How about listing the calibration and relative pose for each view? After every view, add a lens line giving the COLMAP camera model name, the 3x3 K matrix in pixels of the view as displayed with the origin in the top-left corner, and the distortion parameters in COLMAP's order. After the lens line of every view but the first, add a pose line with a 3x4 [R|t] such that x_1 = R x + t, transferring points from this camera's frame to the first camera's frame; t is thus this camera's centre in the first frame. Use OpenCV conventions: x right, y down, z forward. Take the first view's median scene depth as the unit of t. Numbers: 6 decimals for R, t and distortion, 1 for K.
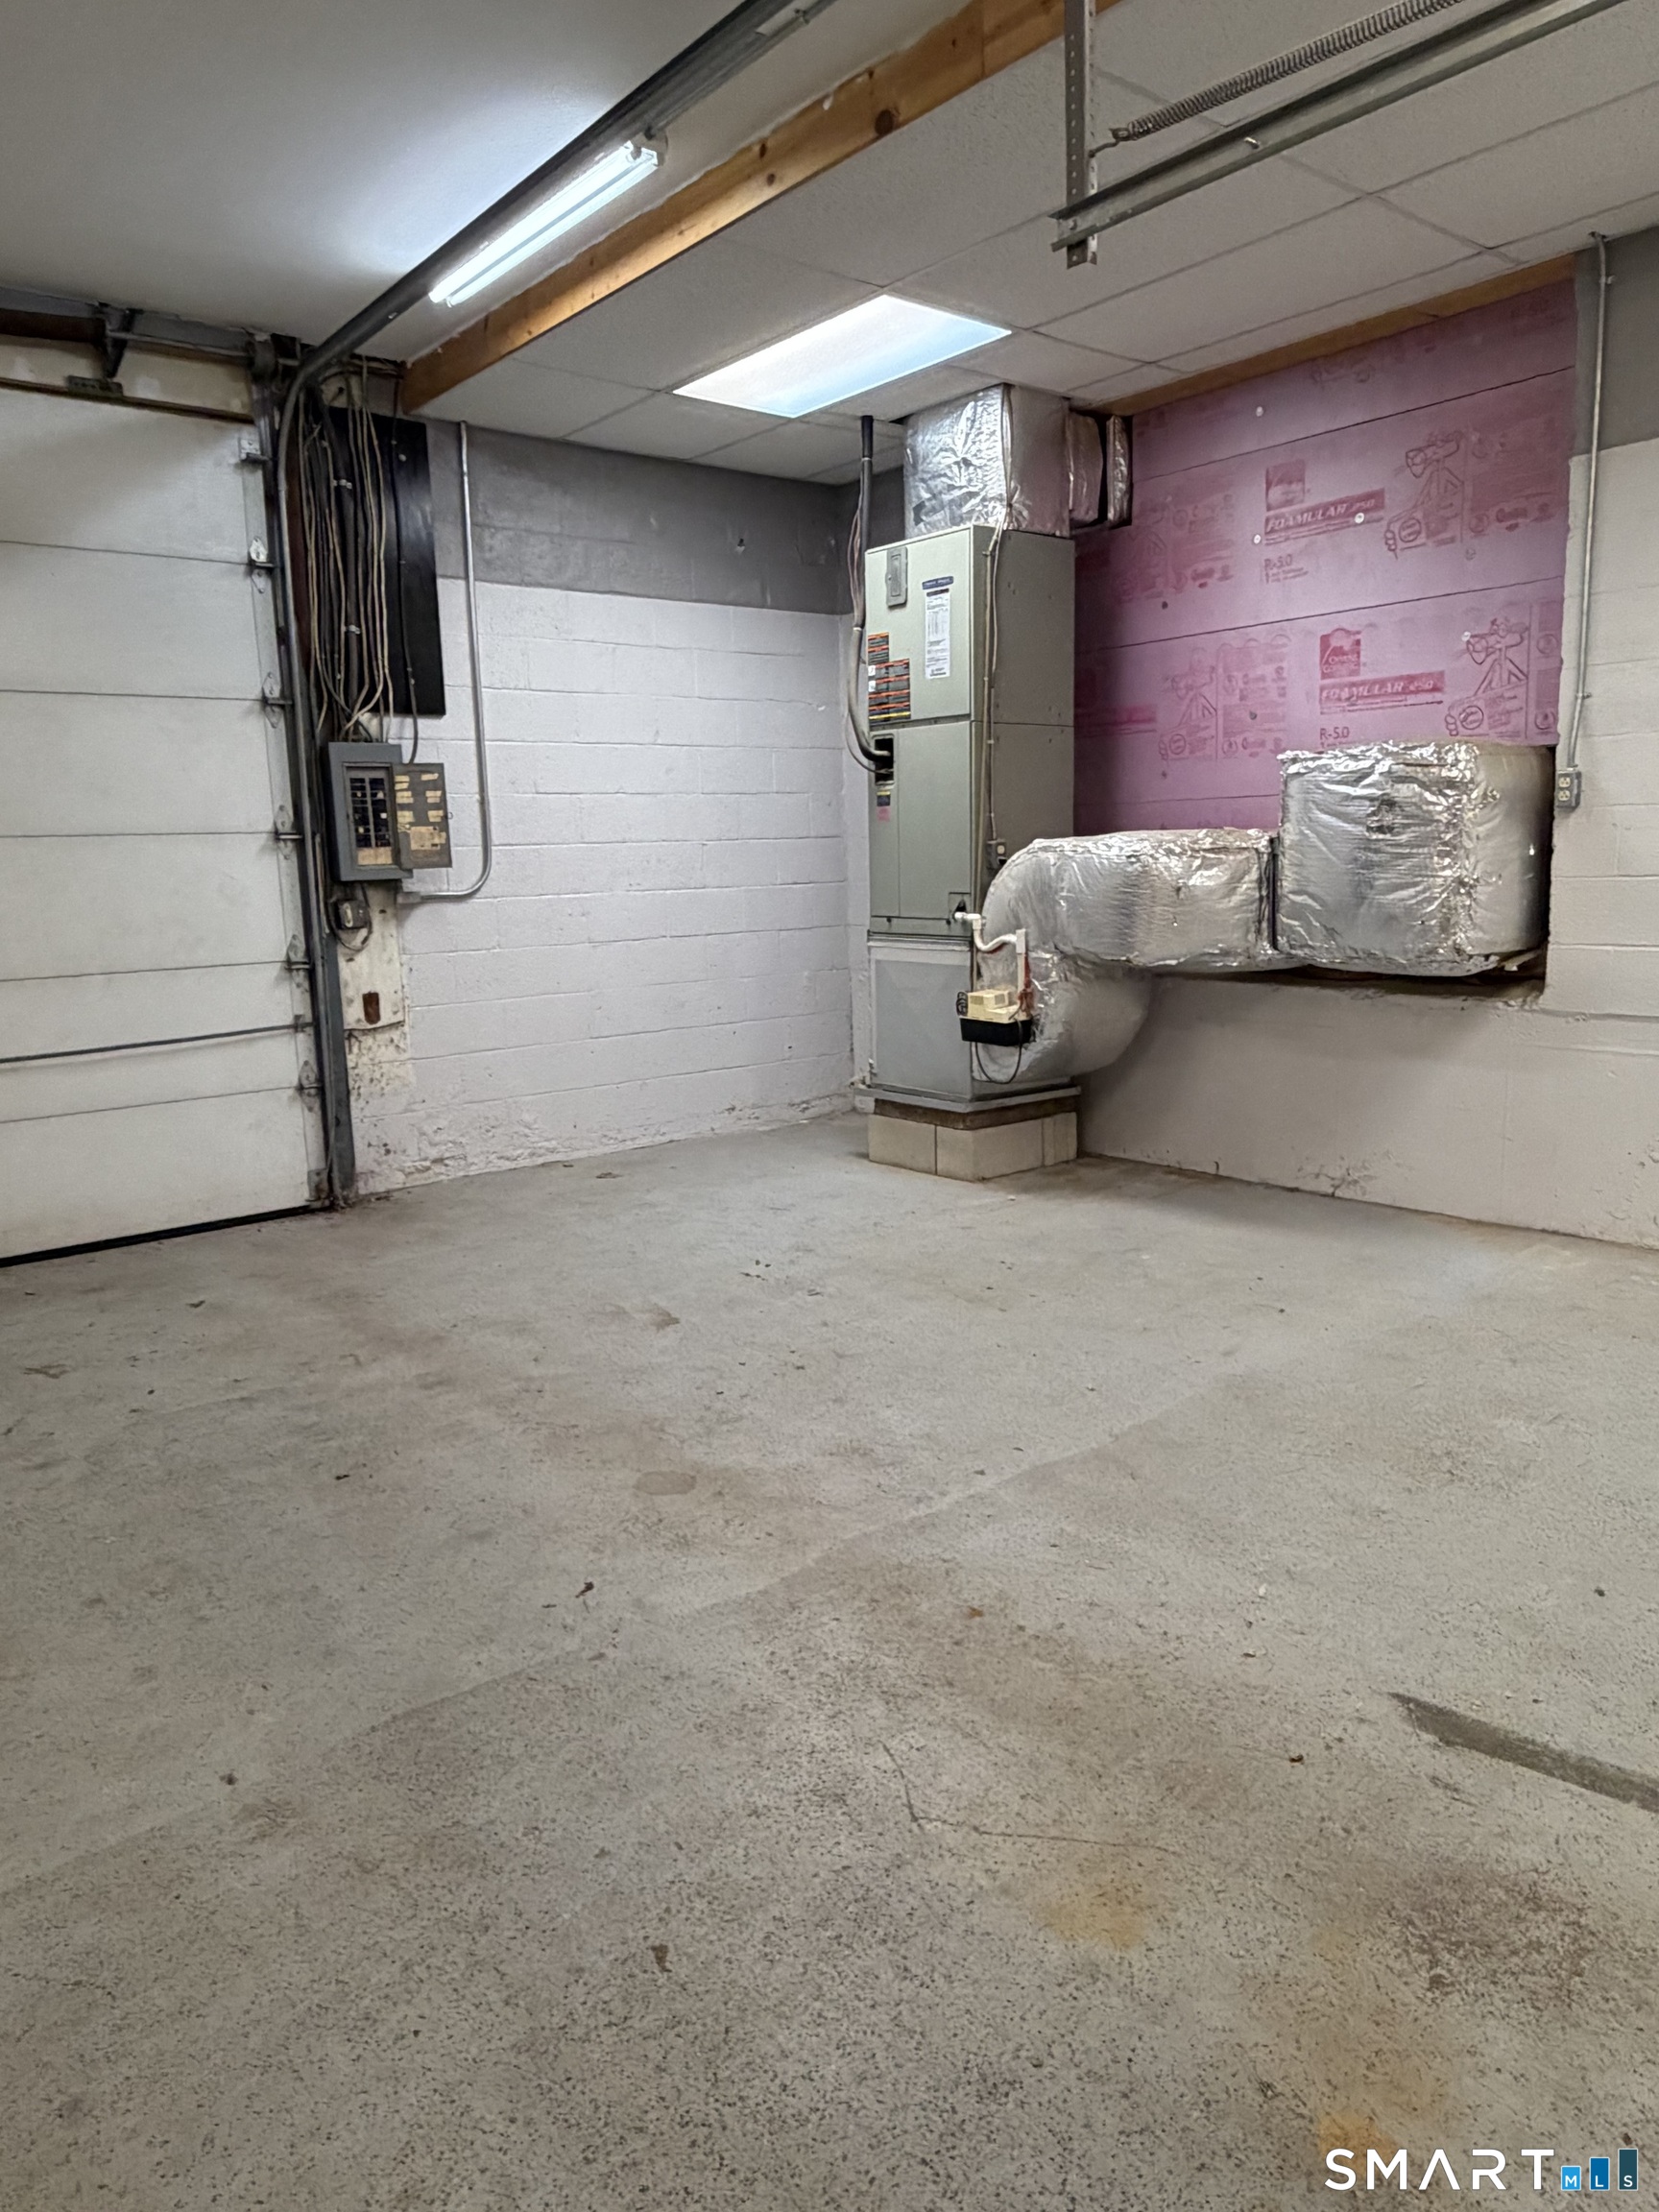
lens RADIAL K [[1499.3, 0, 830.5], [0, 1499.3, 1069.5], [0, 0, 1]] dist [0.004988, -0.004312]
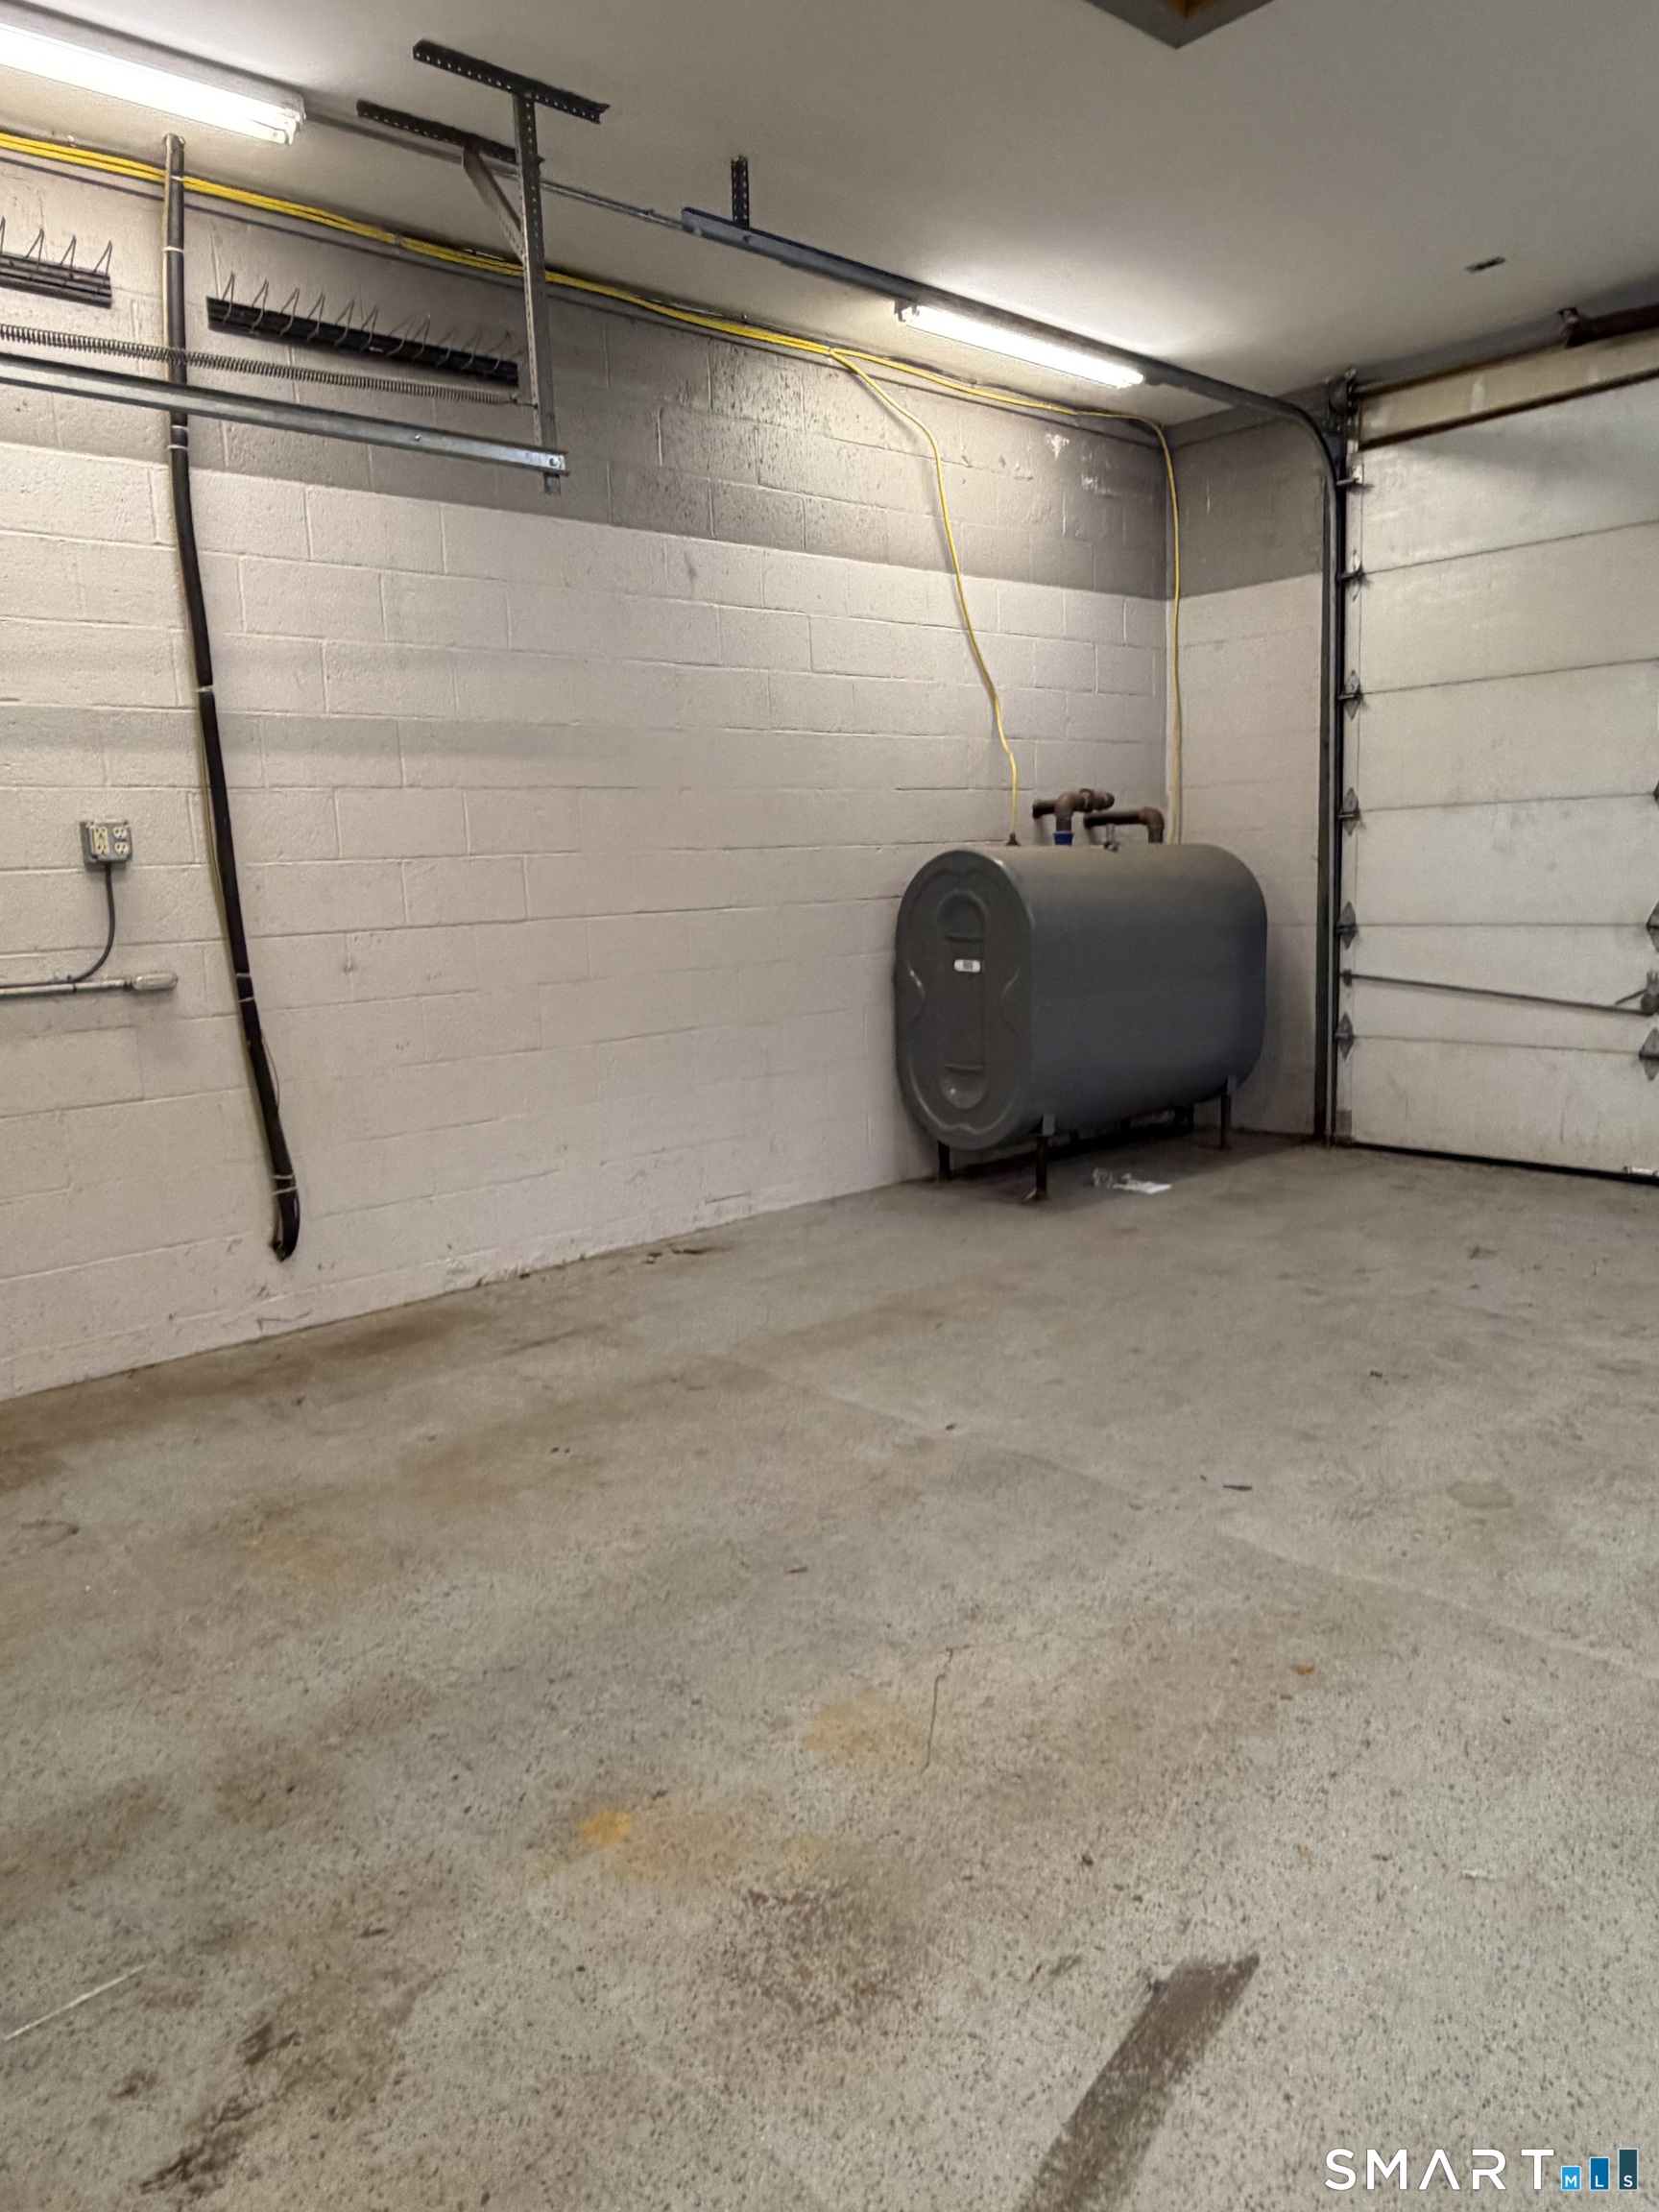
lens RADIAL K [[1499.3, 0, 830.5], [0, 1499.3, 1069.5], [0, 0, 1]] dist [0.004988, -0.004312]
pose [[0.054933, 0.163023, -0.985092, 0.867765], [-0.104494, 0.982103, 0.156701, -0.108459], [0.993007, 0.094328, 0.070985, 0.566545]]
